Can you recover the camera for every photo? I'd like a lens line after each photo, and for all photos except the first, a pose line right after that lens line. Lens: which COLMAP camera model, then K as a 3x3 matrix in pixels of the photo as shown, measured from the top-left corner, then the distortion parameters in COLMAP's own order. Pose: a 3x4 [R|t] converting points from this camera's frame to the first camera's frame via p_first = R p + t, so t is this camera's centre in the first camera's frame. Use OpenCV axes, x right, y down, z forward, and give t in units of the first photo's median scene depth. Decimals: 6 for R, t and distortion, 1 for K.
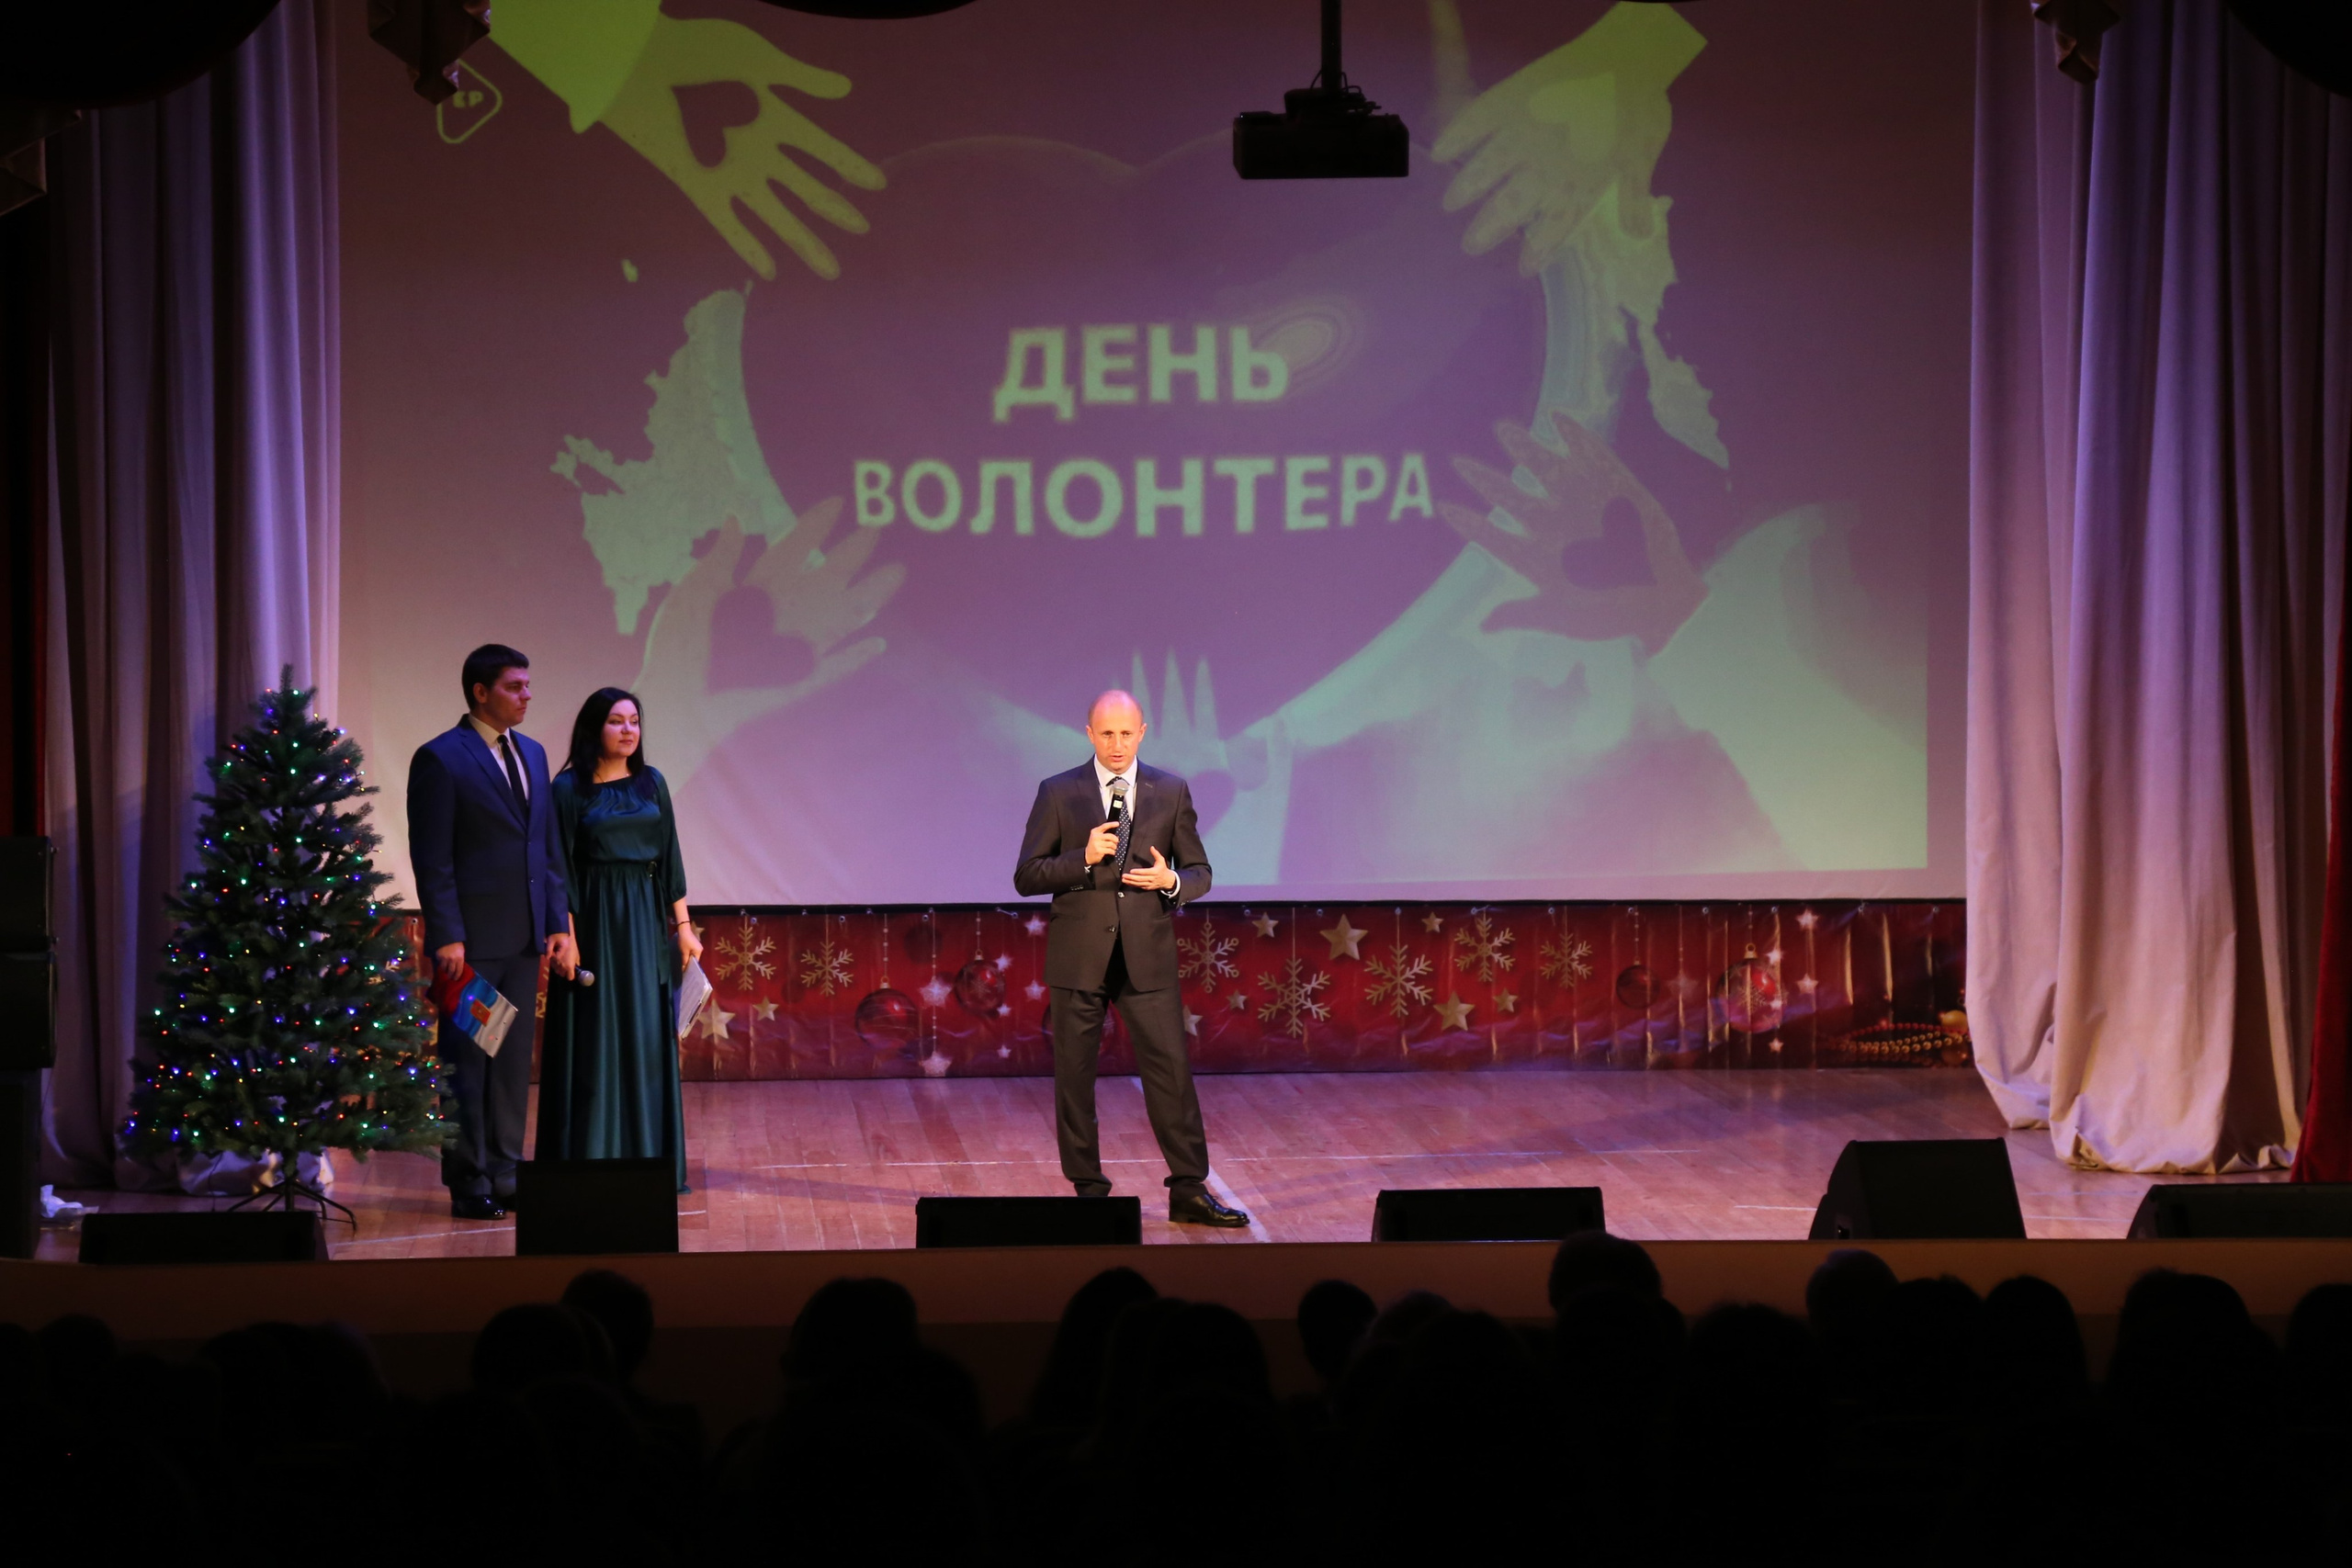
lens RADIAL K [[4780.0, 0, 1277.9], [0, 4780.0, 746.7], [0, 0, 1]] dist [0.185548, -0.116519]
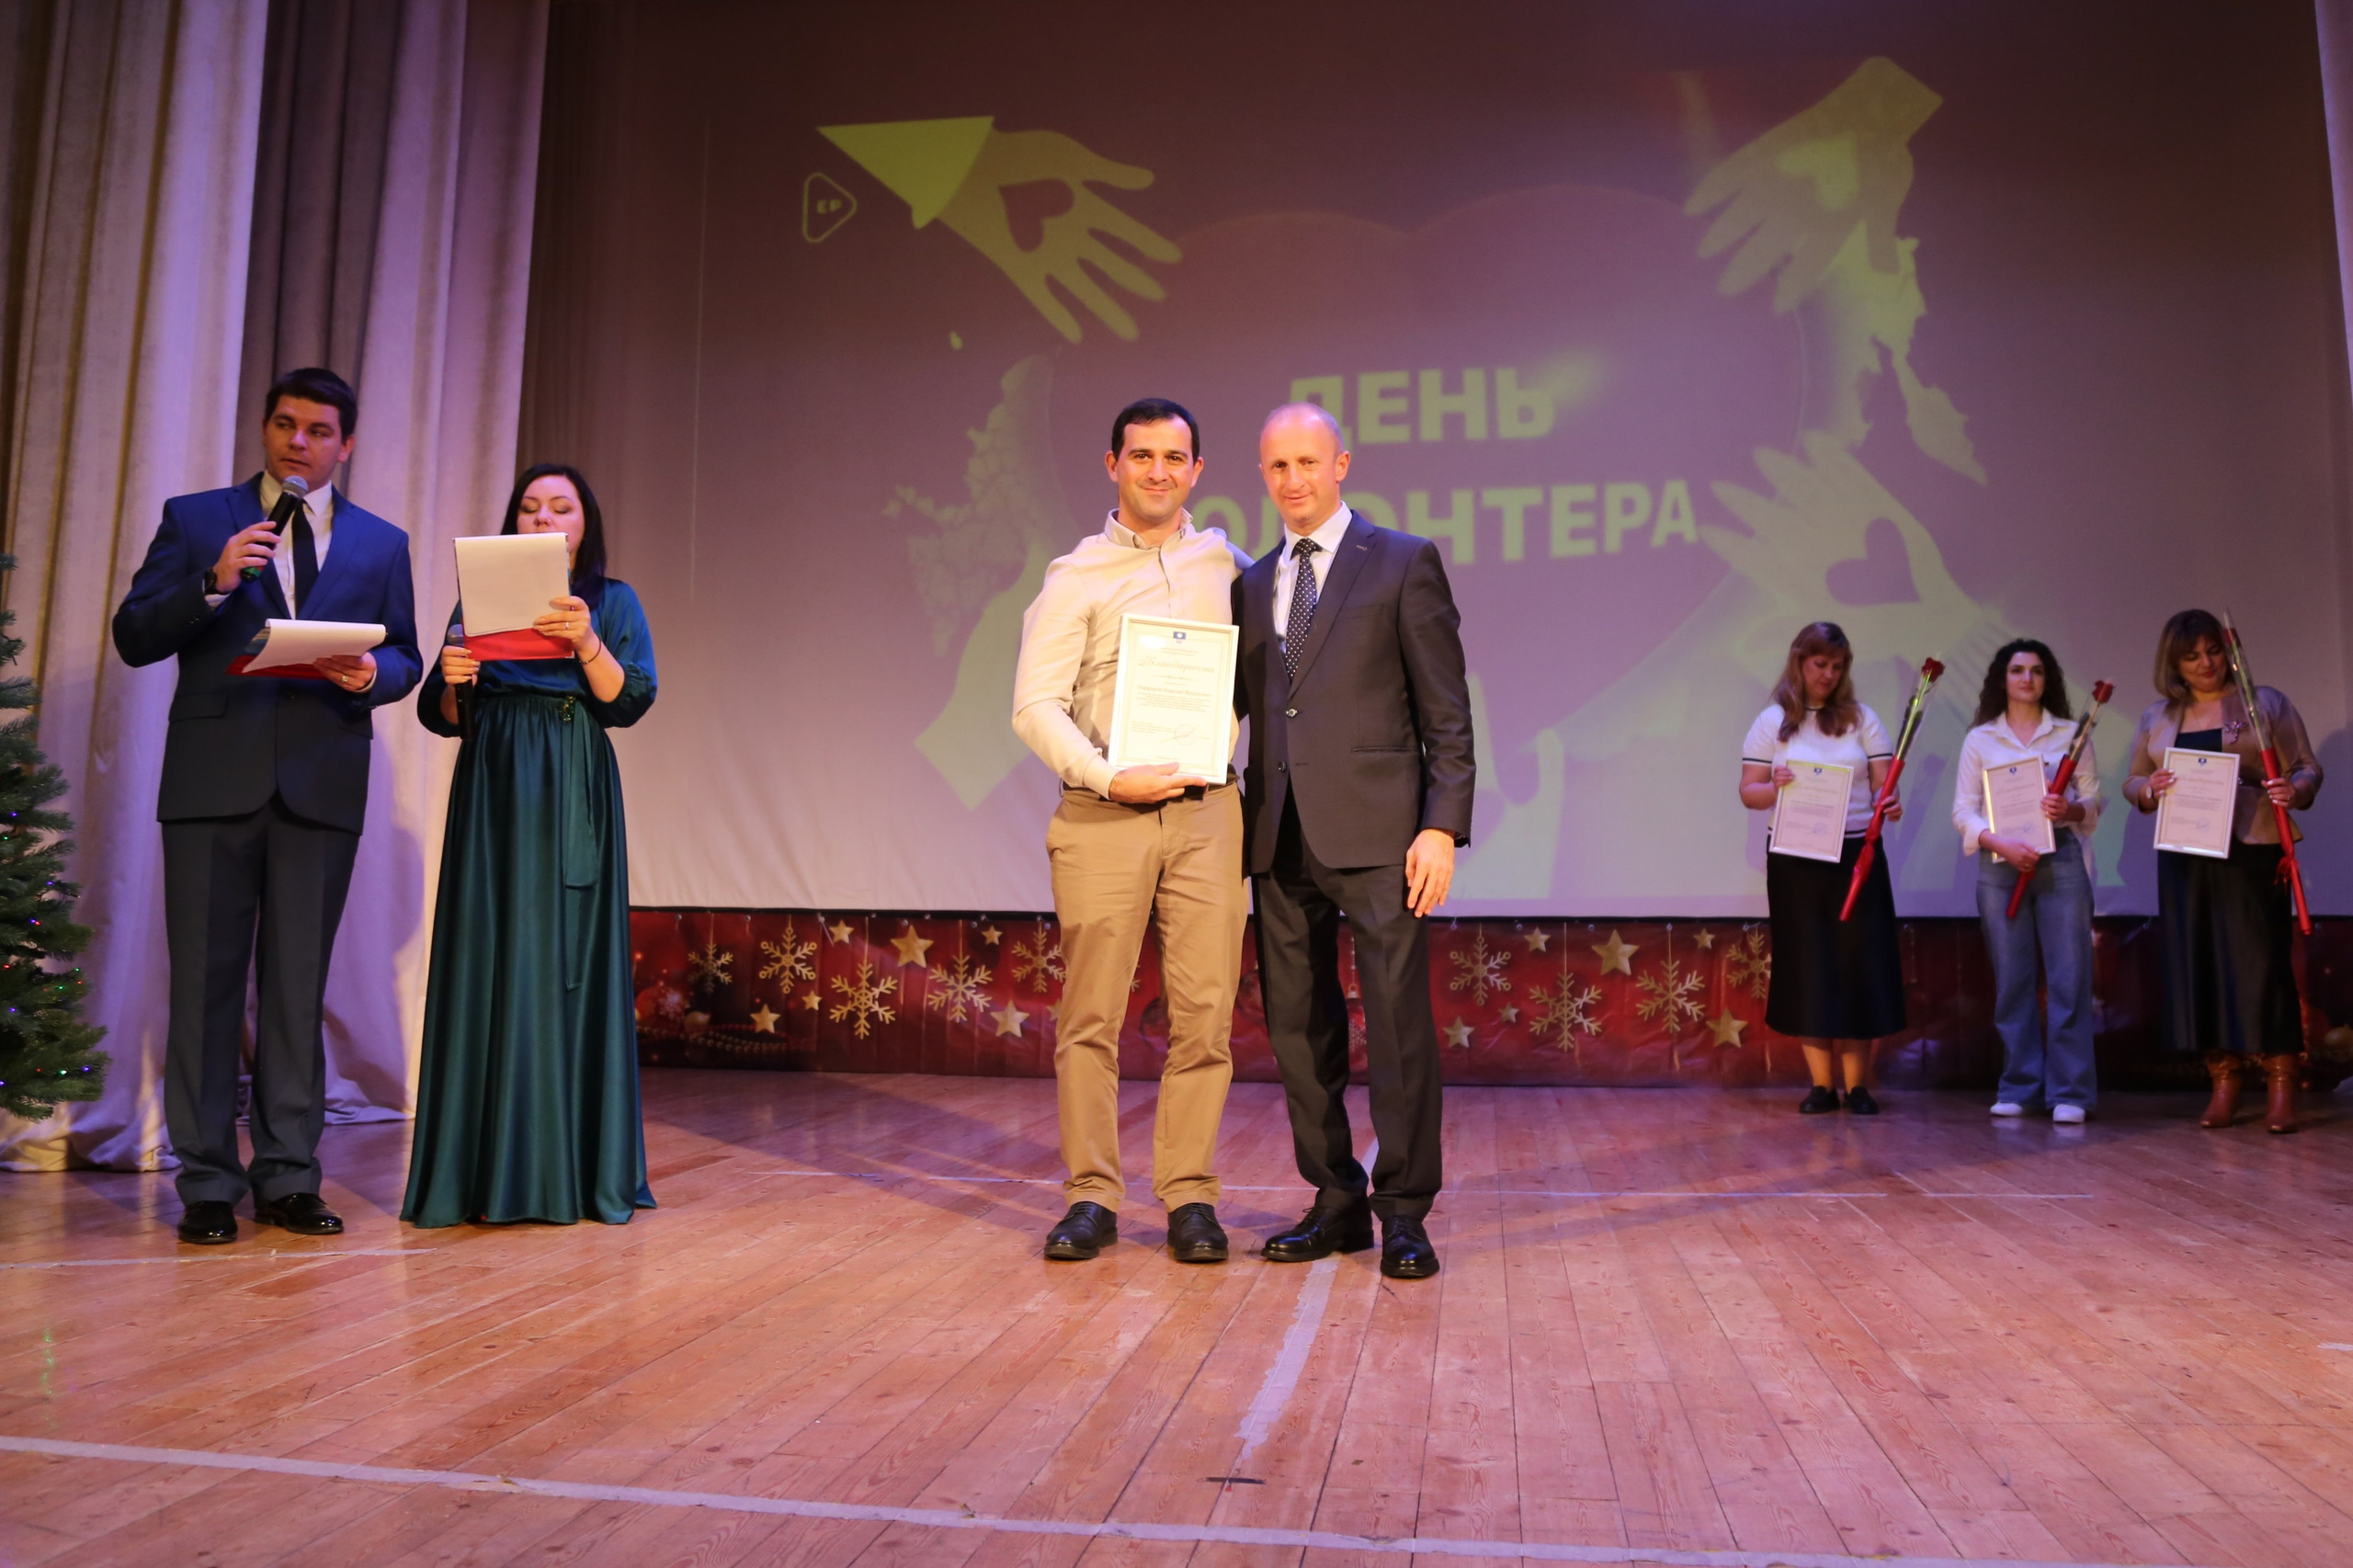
lens RADIAL K [[1754.1, 0, 1236.5], [0, 1754.1, 733.7], [0, 0, 1]] dist [-0.105173, 0.062817]
pose [[0.978669, -0.013182, -0.205019, 0.011730], [-0.018773, 0.988026, -0.153139, 0.052524], [0.204583, 0.153721, 0.966703, 0.623396]]
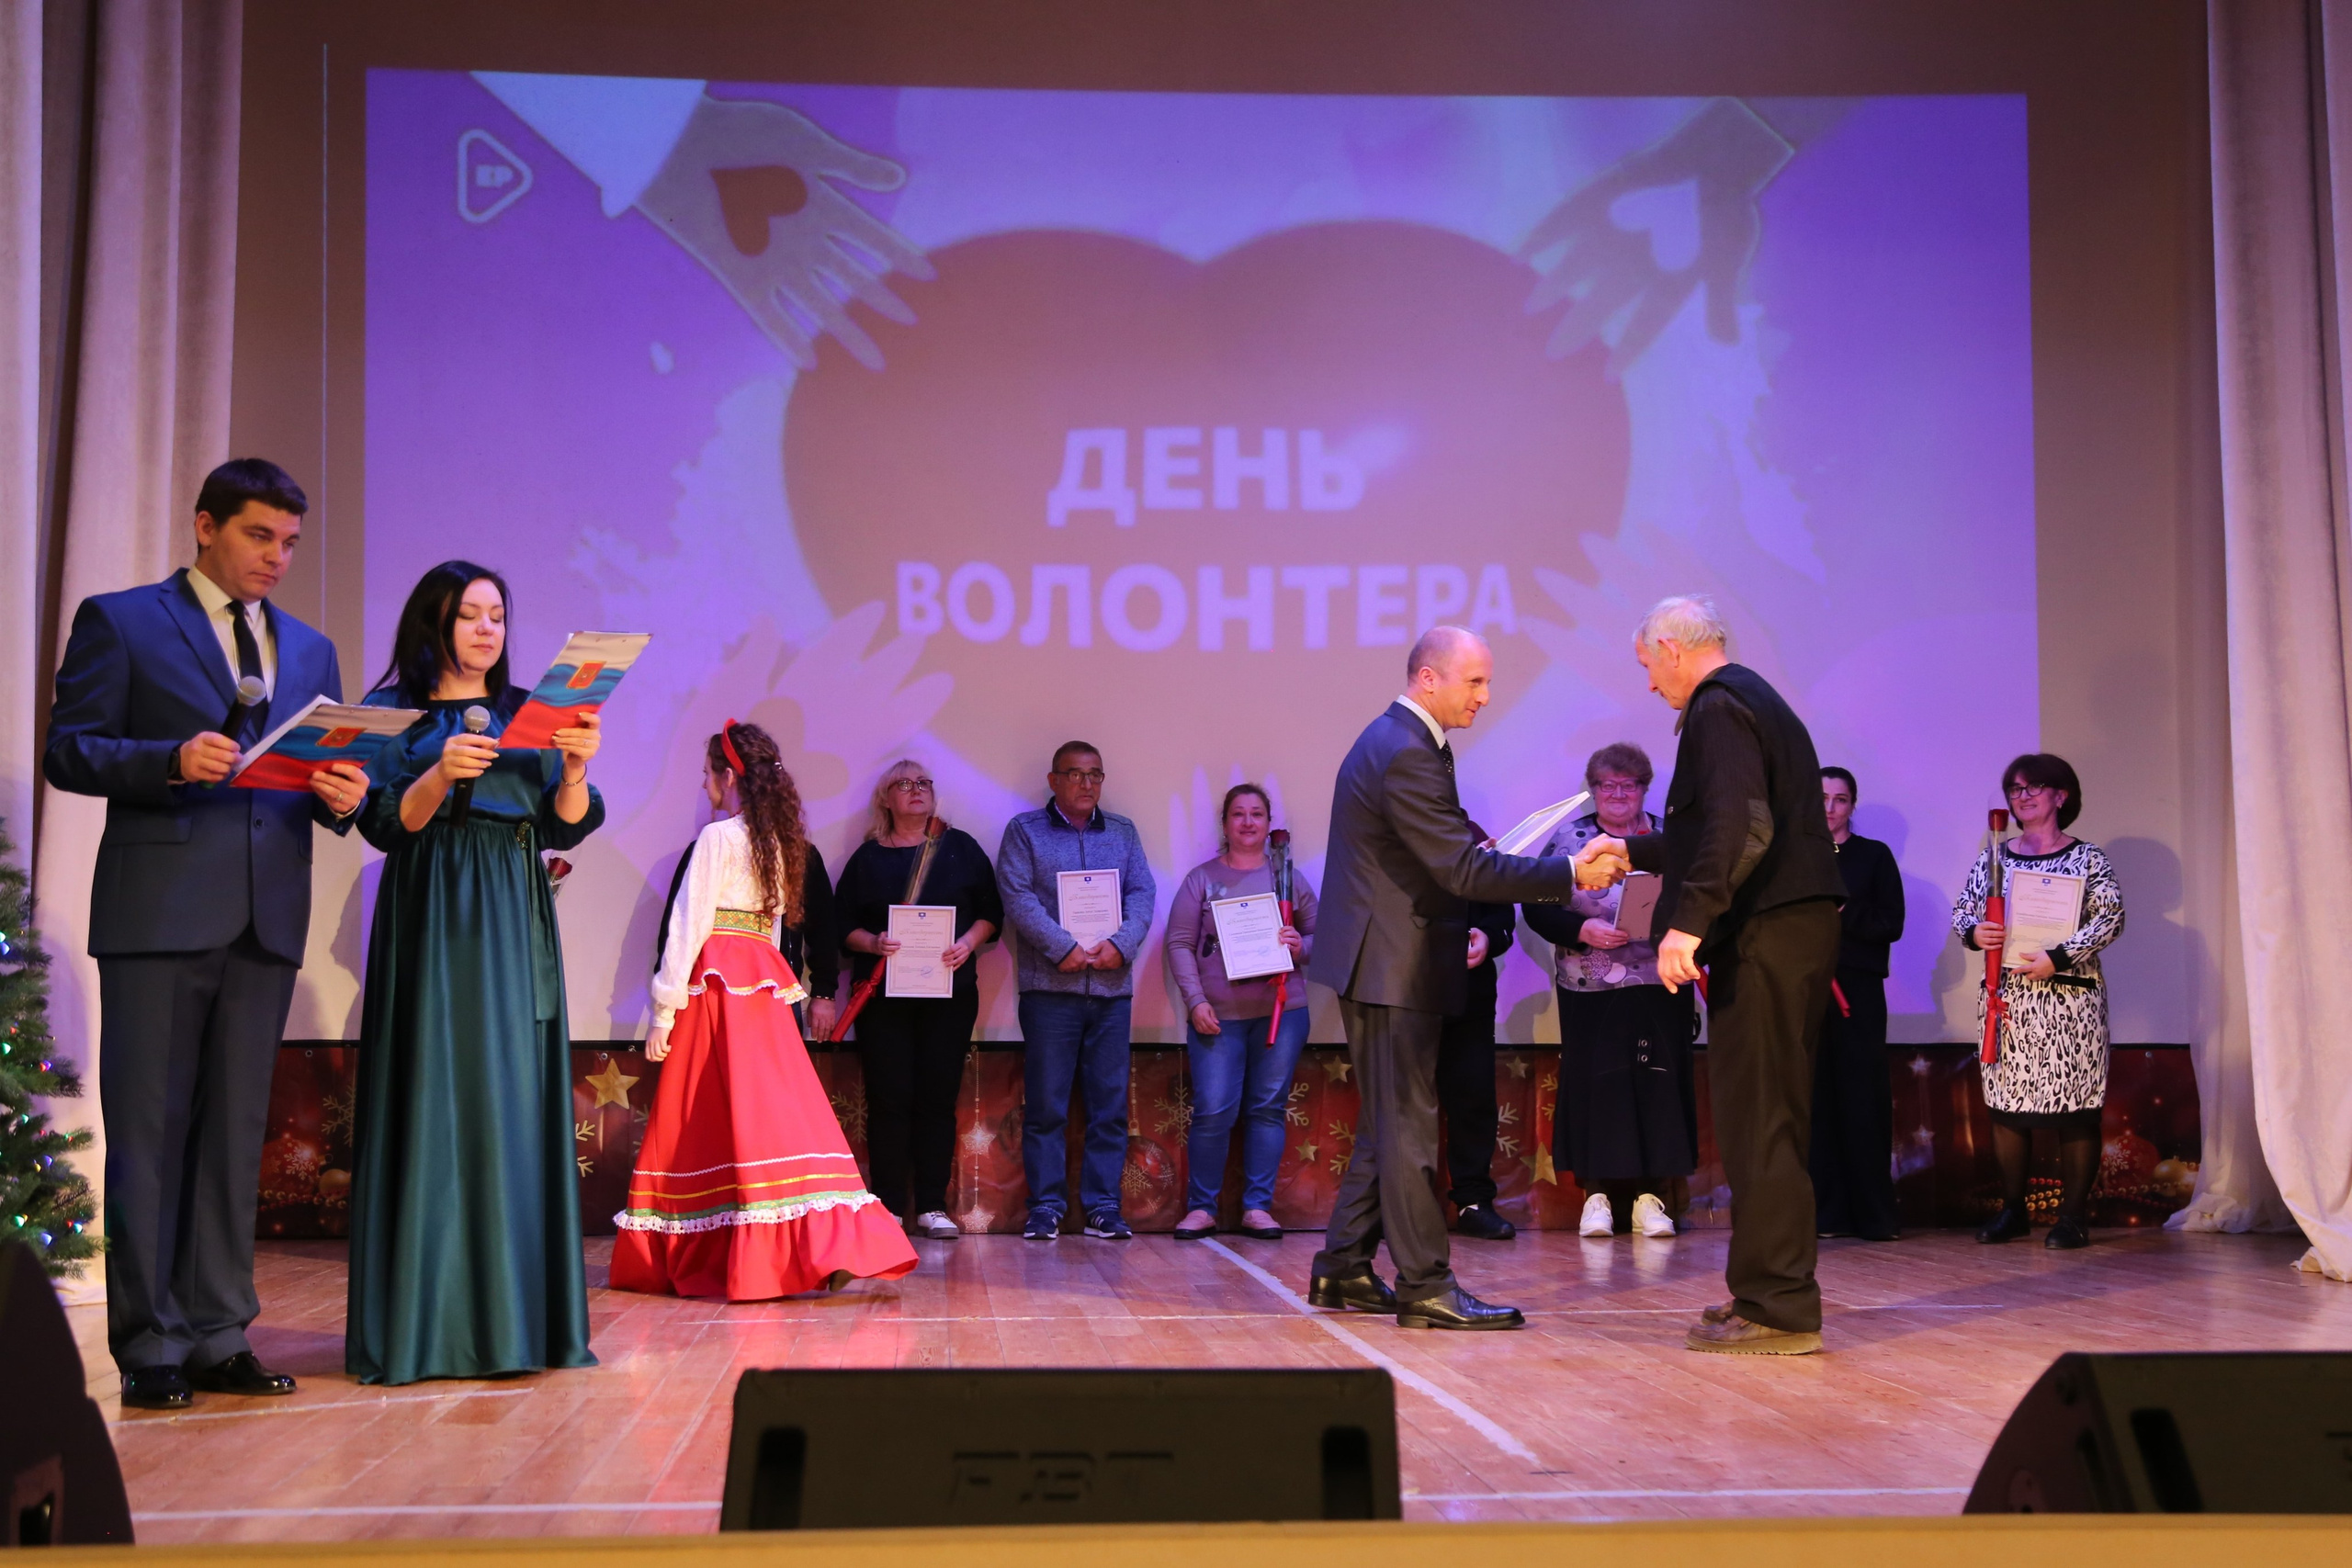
lens RADIAL K [[2442.8, 0, 1220.4], [0, 2442.8, 854.3], [0, 0, 1]] dist [0.015334, 0.004279]
pose [[0.999909, 0.003035, 0.013157, -0.031736], [-0.001390, 0.992377, -0.123229, 0.054507], [-0.013430, 0.123200, 0.992291, 0.529915]]
